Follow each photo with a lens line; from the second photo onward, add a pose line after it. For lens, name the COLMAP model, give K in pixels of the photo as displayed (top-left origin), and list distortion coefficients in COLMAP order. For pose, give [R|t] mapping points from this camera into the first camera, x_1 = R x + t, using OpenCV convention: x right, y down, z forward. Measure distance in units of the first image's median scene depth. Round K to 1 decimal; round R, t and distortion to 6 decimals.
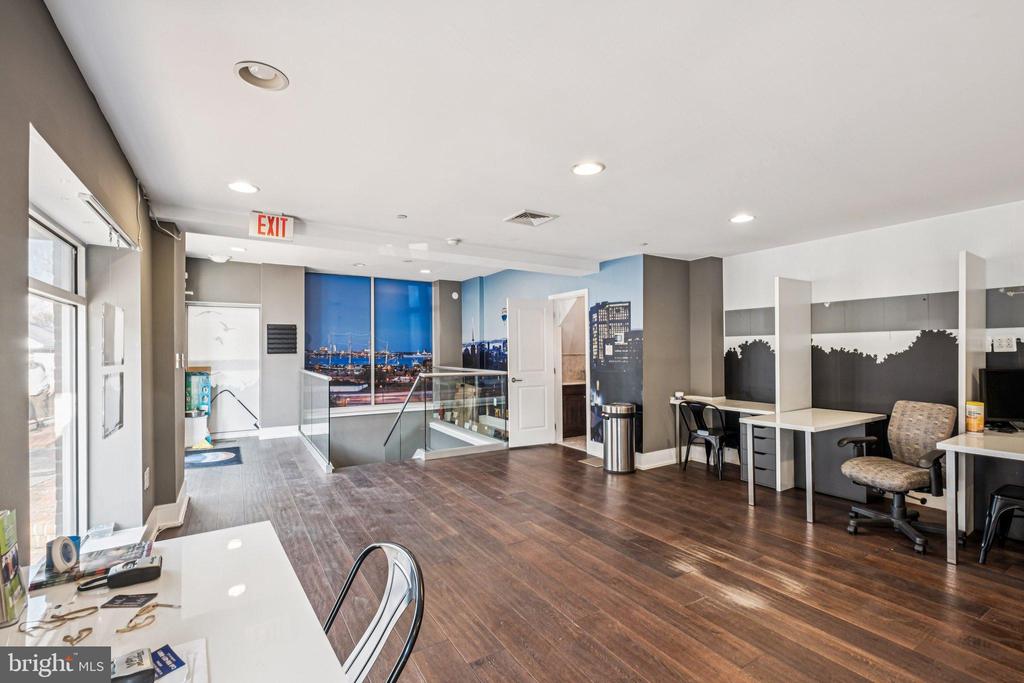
lens RADIAL K [[448.8, 0, 509.3], [0, 448.8, 350.3], [0, 0, 1]] dist [-0.001124, 0.000018]
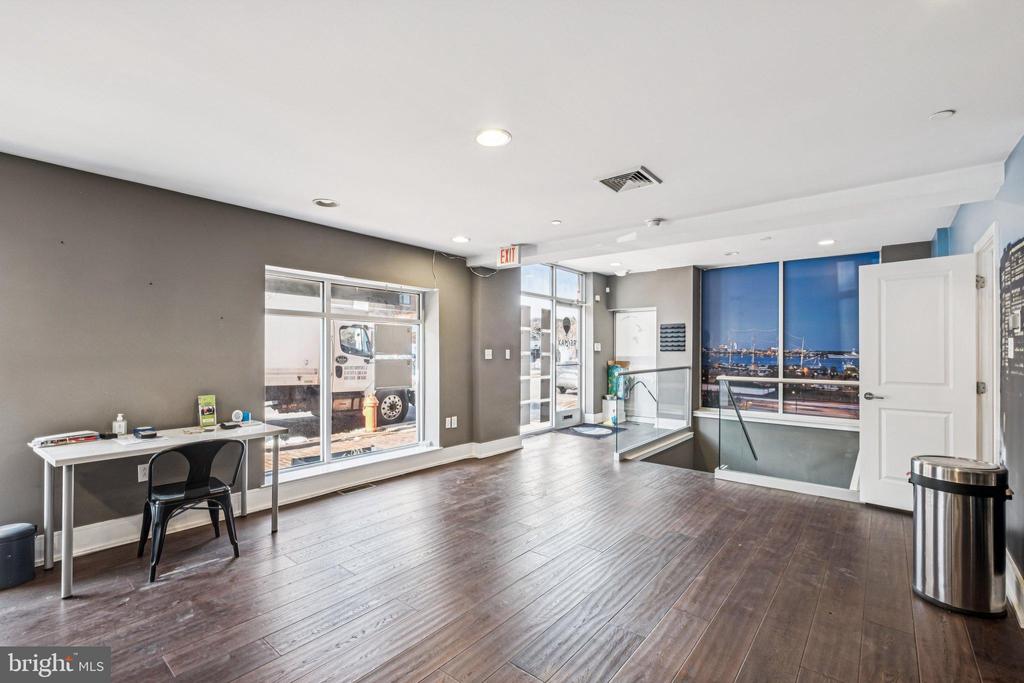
lens RADIAL K [[448.8, 0, 509.3], [0, 448.8, 350.3], [0, 0, 1]] dist [-0.001124, 0.000018]
pose [[0.325043, 0.006949, -0.945674, 0.373814], [-0.003302, 0.999975, 0.006213, 0.000082], [0.945693, 0.001103, 0.325058, 0.279223]]
